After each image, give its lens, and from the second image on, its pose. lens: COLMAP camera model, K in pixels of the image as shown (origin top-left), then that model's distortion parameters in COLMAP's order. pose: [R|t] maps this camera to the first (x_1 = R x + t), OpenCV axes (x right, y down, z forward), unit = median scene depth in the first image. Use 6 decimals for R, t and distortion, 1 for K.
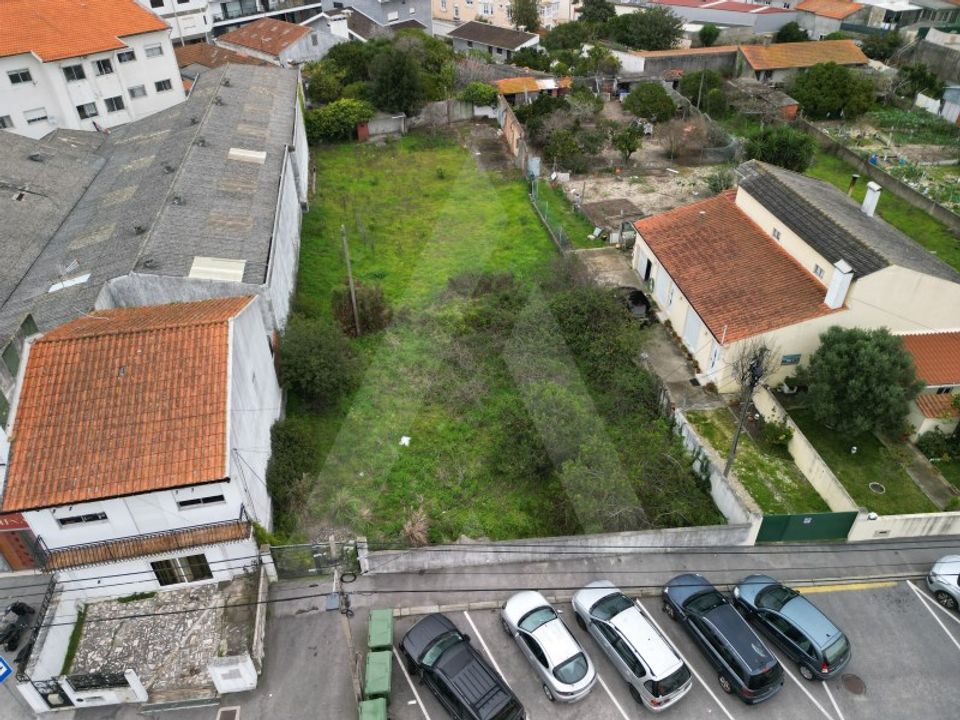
lens RADIAL K [[671.9, 0, 485.2], [0, 671.9, 359.0], [0, 0, 1]] dist [0.053035, -0.041402]
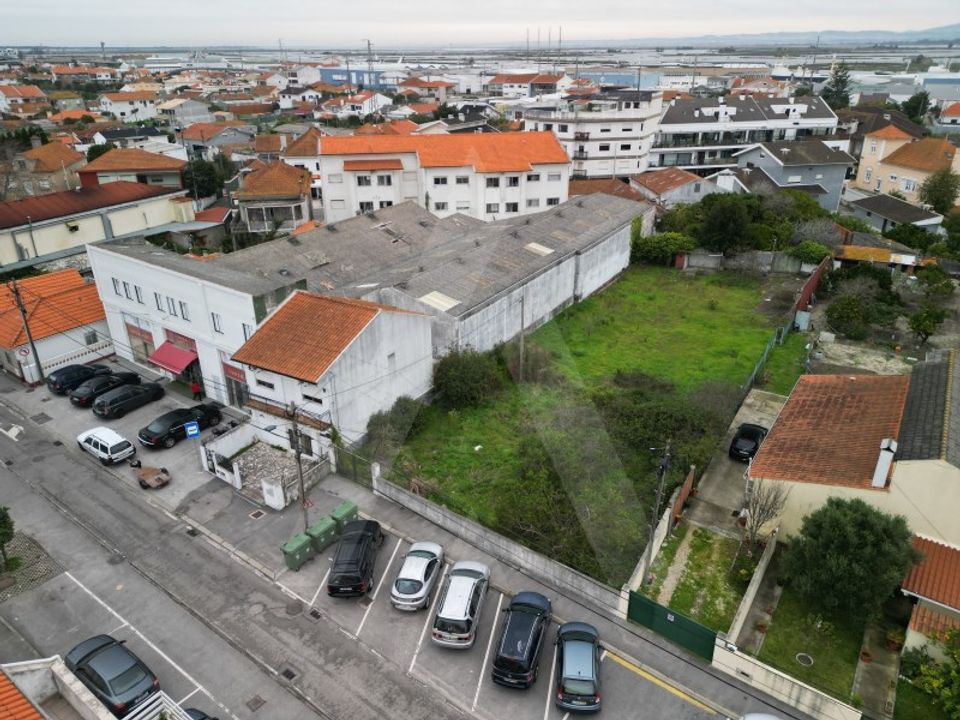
lens RADIAL K [[671.9, 0, 485.2], [0, 671.9, 359.0], [0, 0, 1]] dist [0.053035, -0.041402]
pose [[0.751310, 0.285652, -0.594925, 0.650173], [-0.396233, 0.916155, -0.060498, 0.037549], [0.527762, 0.281181, 0.801501, -0.106331]]
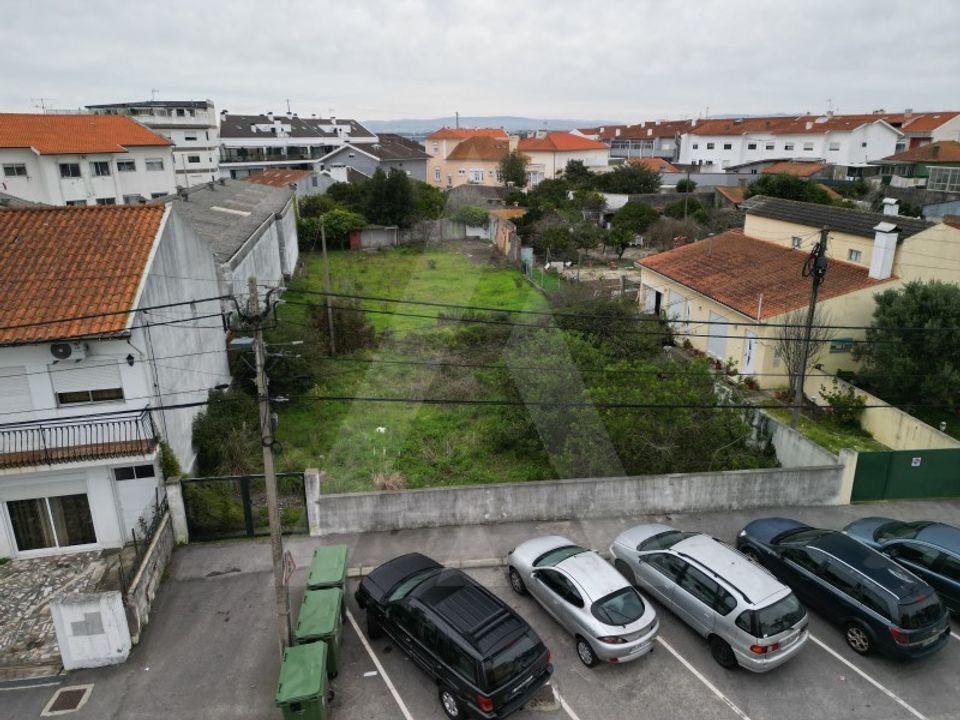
lens RADIAL K [[671.9, 0, 485.2], [0, 671.9, 359.0], [0, 0, 1]] dist [0.053035, -0.041402]
pose [[0.999895, -0.005262, 0.013497, -0.005719], [0.009143, 0.951916, -0.306223, 0.298609], [-0.011237, 0.306314, 0.951864, 0.219644]]
